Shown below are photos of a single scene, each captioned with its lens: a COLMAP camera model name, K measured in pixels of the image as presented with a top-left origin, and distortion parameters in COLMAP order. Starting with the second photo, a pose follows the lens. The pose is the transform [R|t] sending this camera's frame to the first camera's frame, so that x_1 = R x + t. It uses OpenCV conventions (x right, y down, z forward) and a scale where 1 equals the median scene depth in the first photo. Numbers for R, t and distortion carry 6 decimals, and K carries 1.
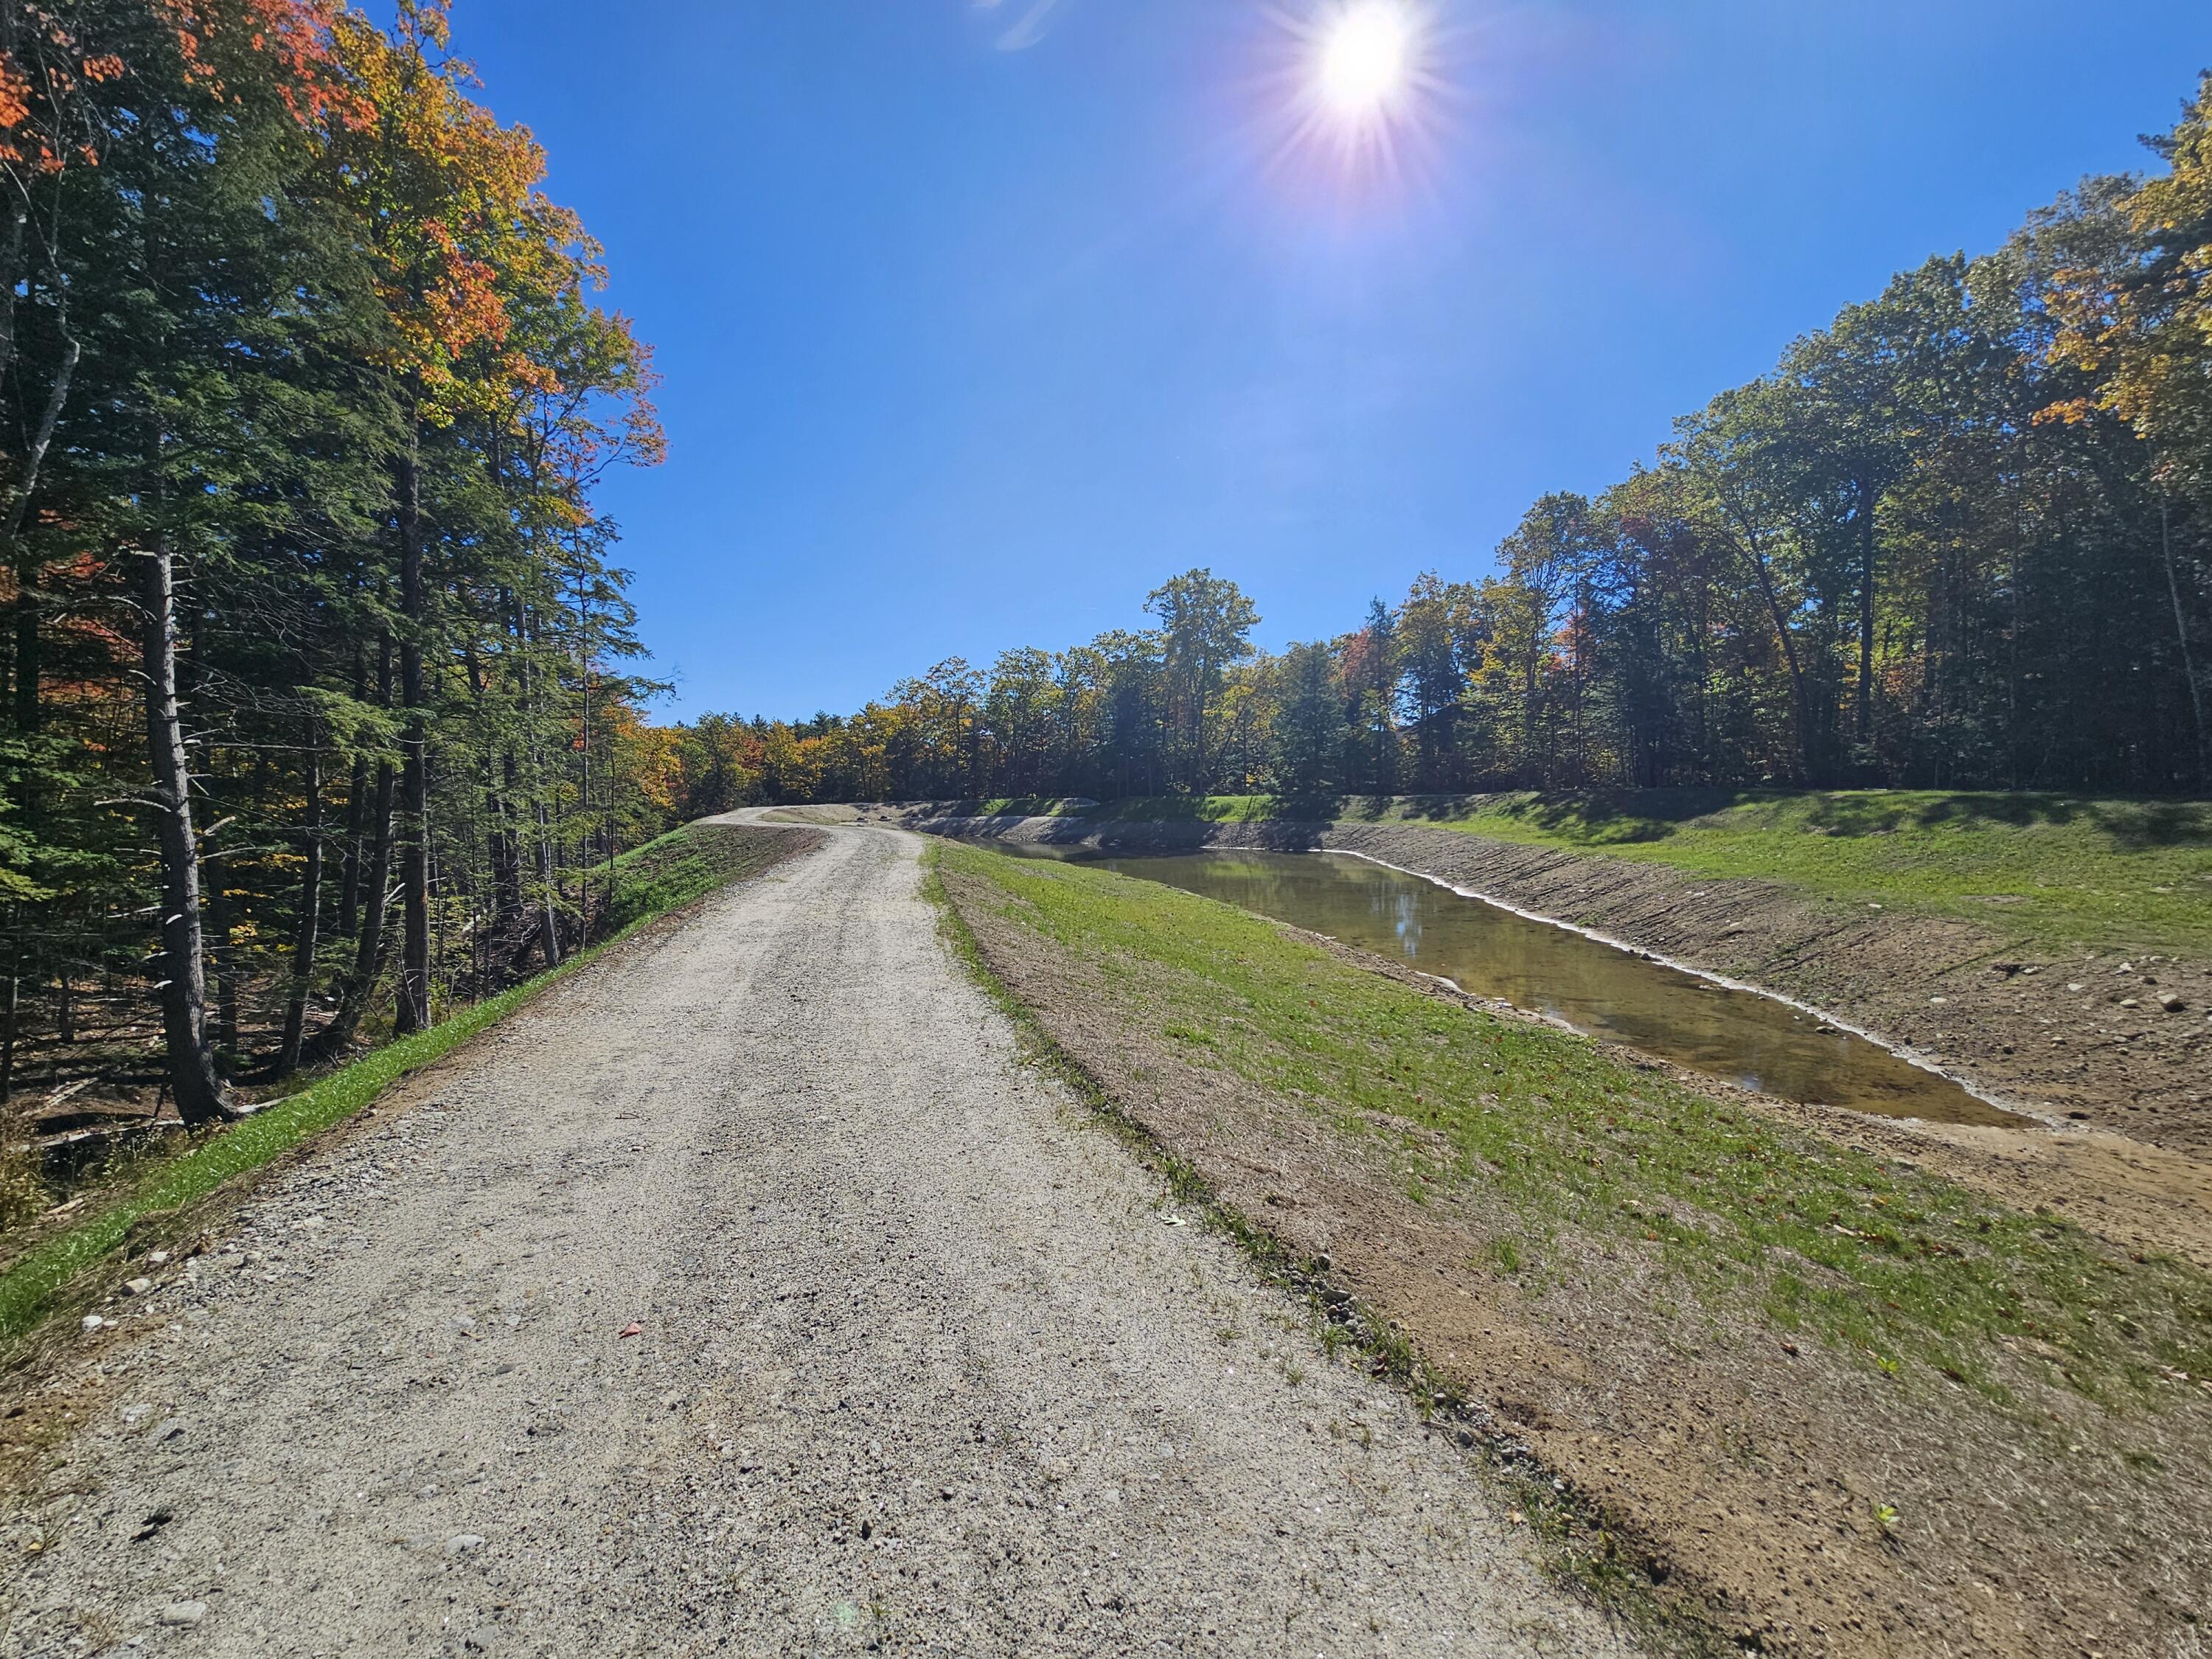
lens RADIAL K [[896.4, 0, 1108.1], [0, 896.4, 849.0], [0, 0, 1]] dist [0.011889, 0.000549]
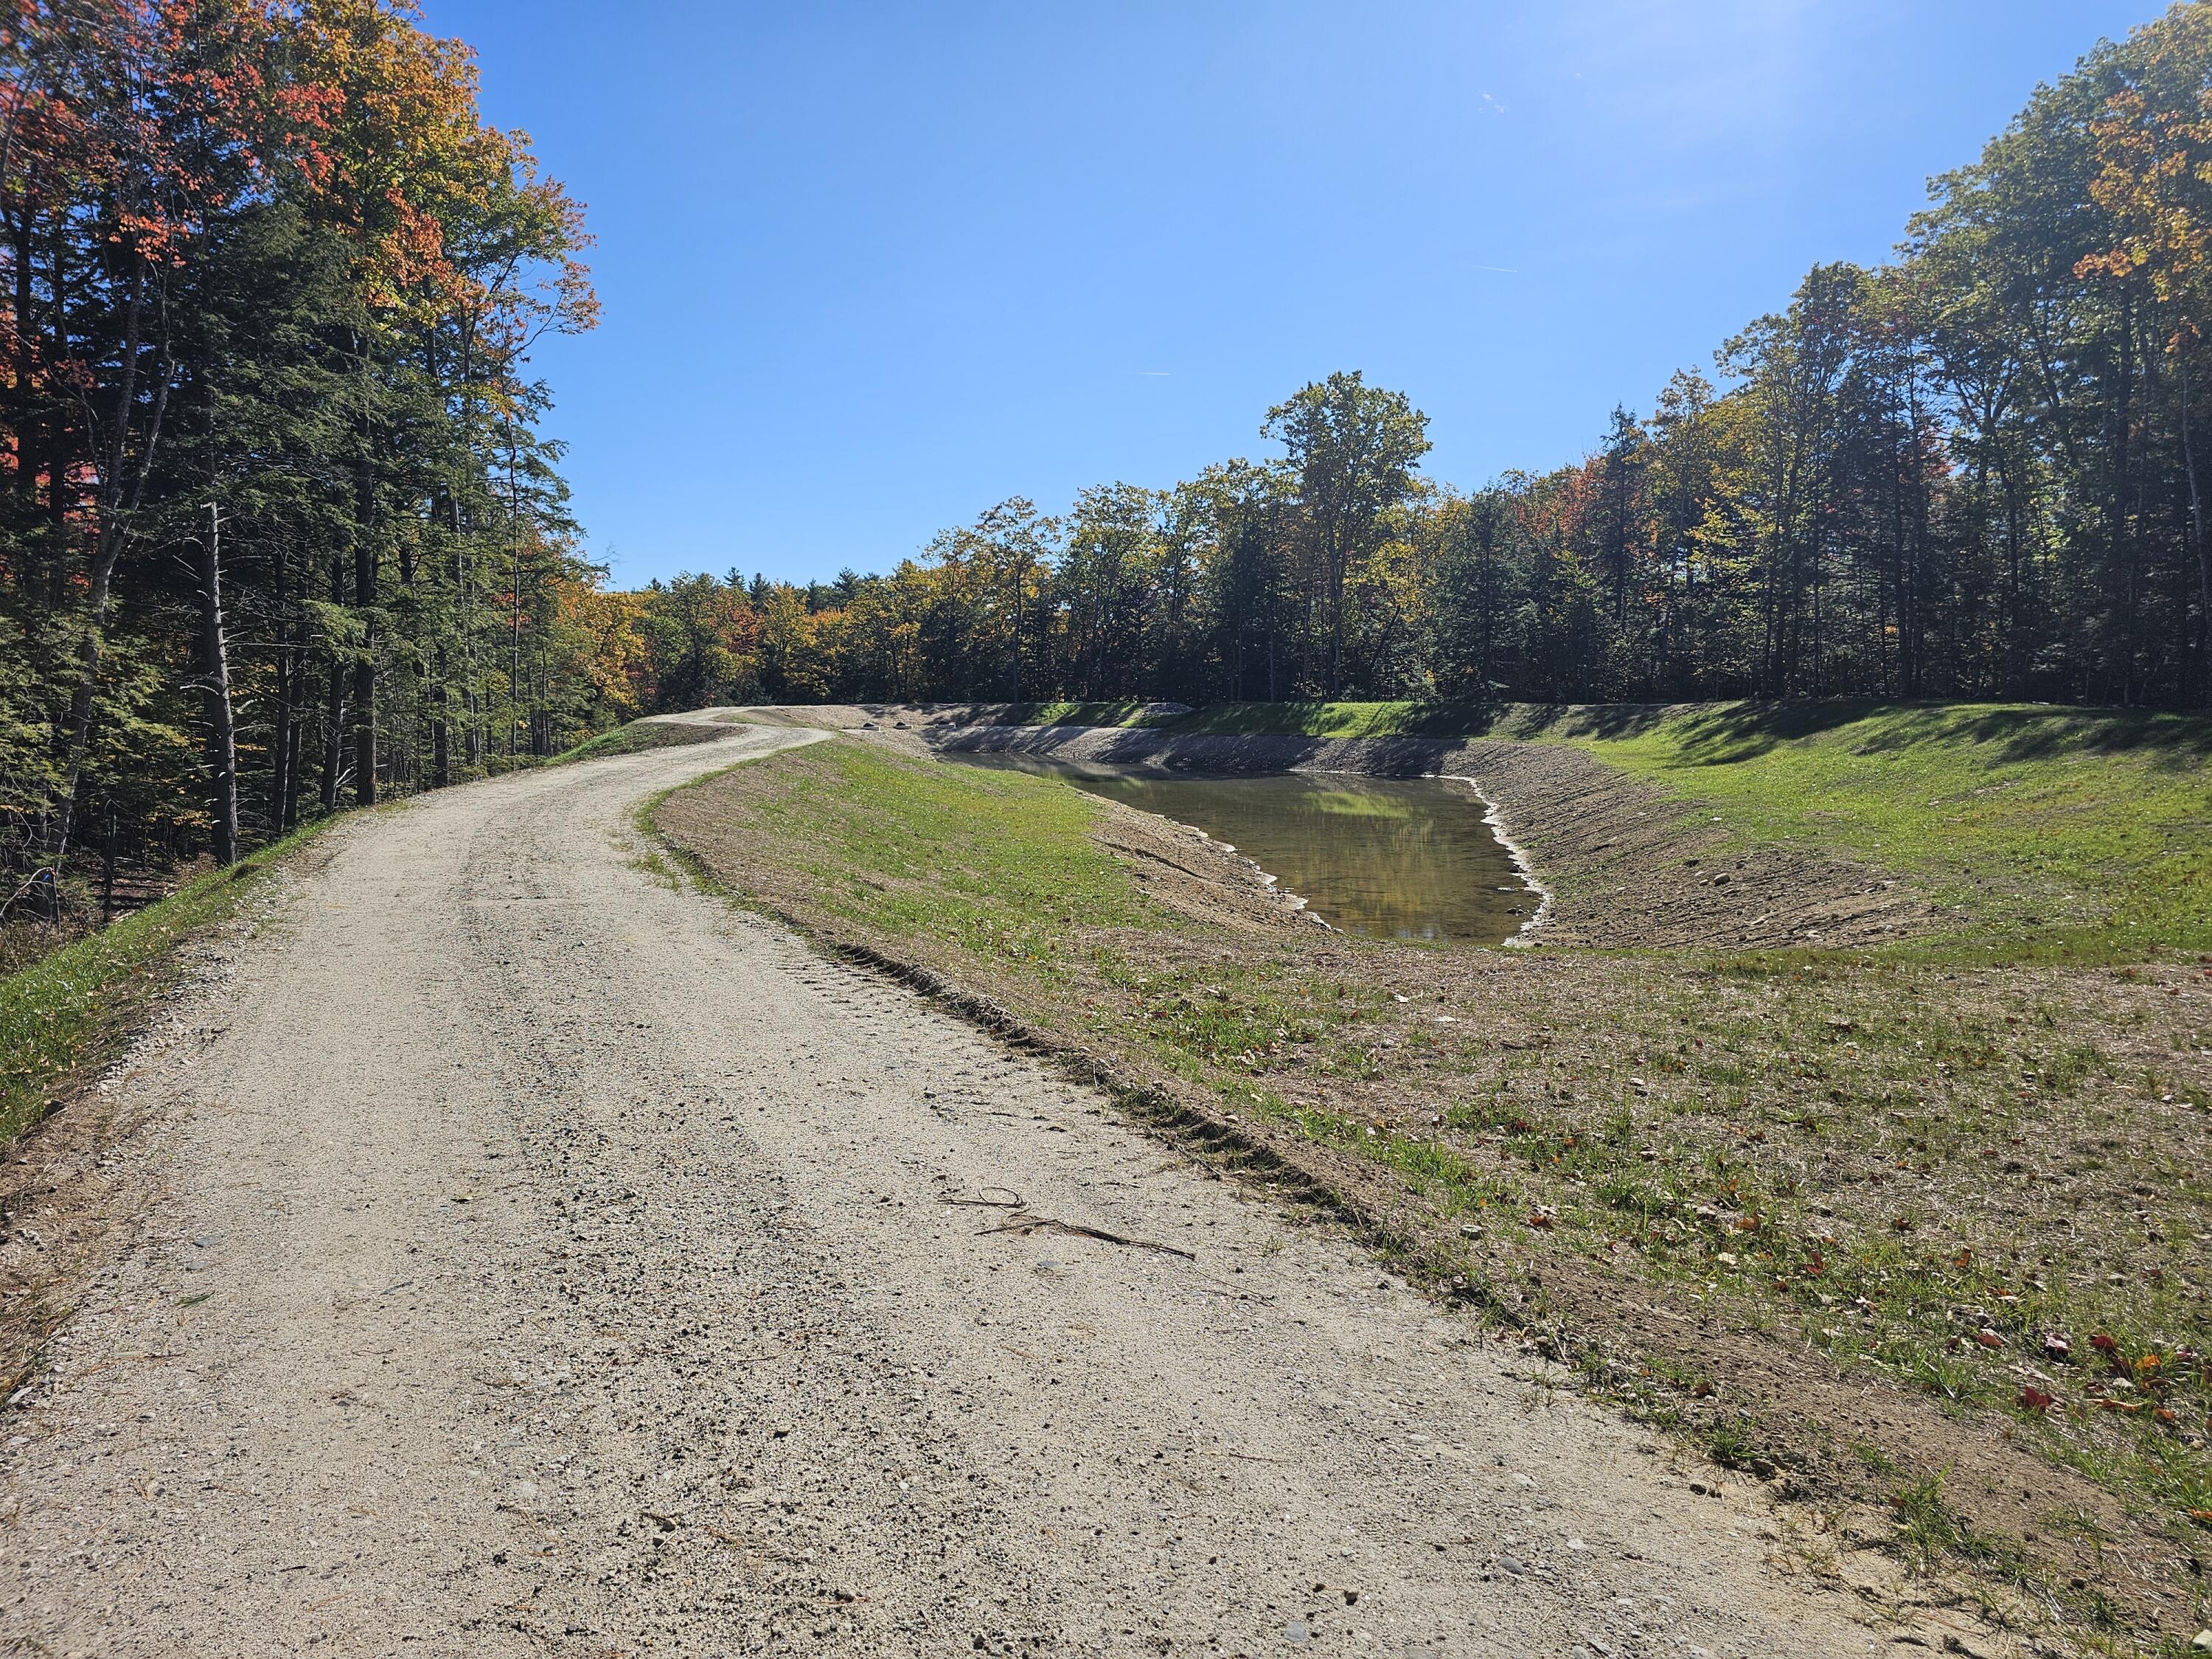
lens RADIAL K [[1468.8, 0, 1099.8], [0, 1468.8, 829.1], [0, 0, 1]] dist [0.072824, -0.007256]
pose [[0.987611, 0.028185, -0.154371, 0.099892], [-0.023779, 0.999258, 0.030313, 0.009852], [0.155111, -0.026266, 0.987548, -0.165851]]
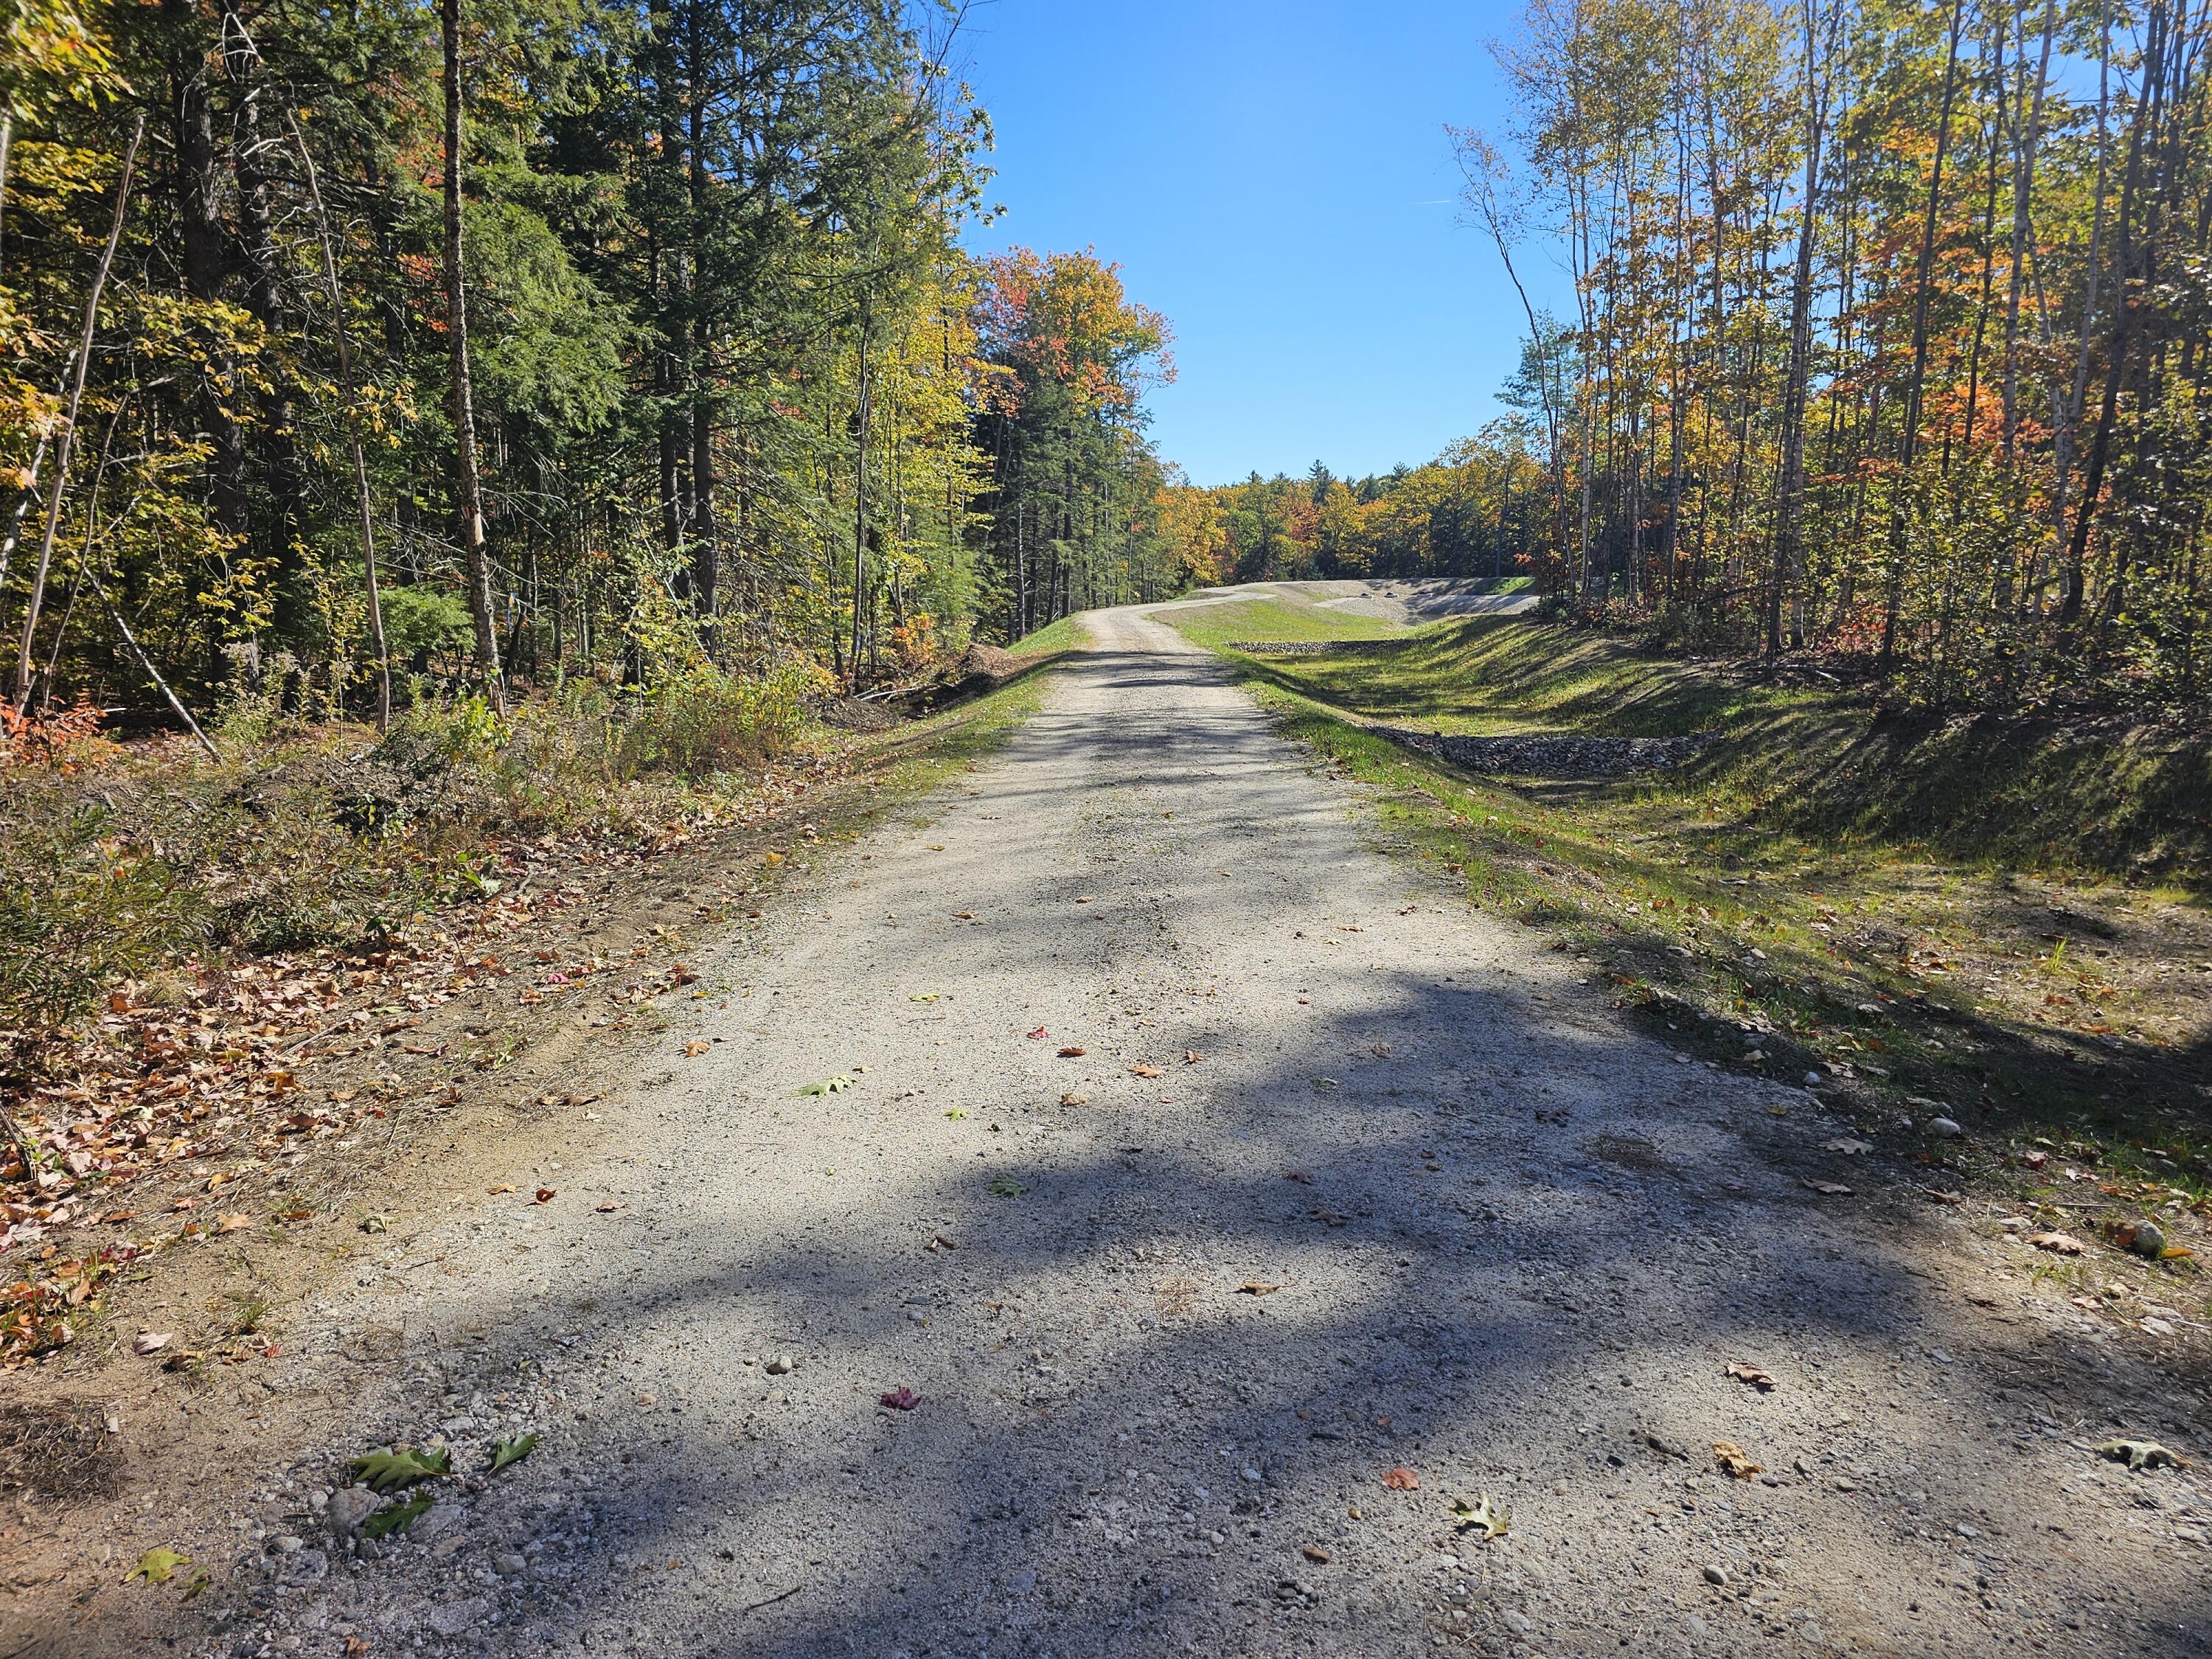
lens RADIAL K [[1468.8, 0, 1100.0], [0, 1468.8, 820.7], [0, 0, 1]] dist [0.072824, -0.007256]
pose [[0.847439, 0.100524, -0.521289, 0.367971], [-0.042839, 0.991656, 0.121587, 0.029373], [0.529162, -0.080706, 0.844674, -0.600299]]
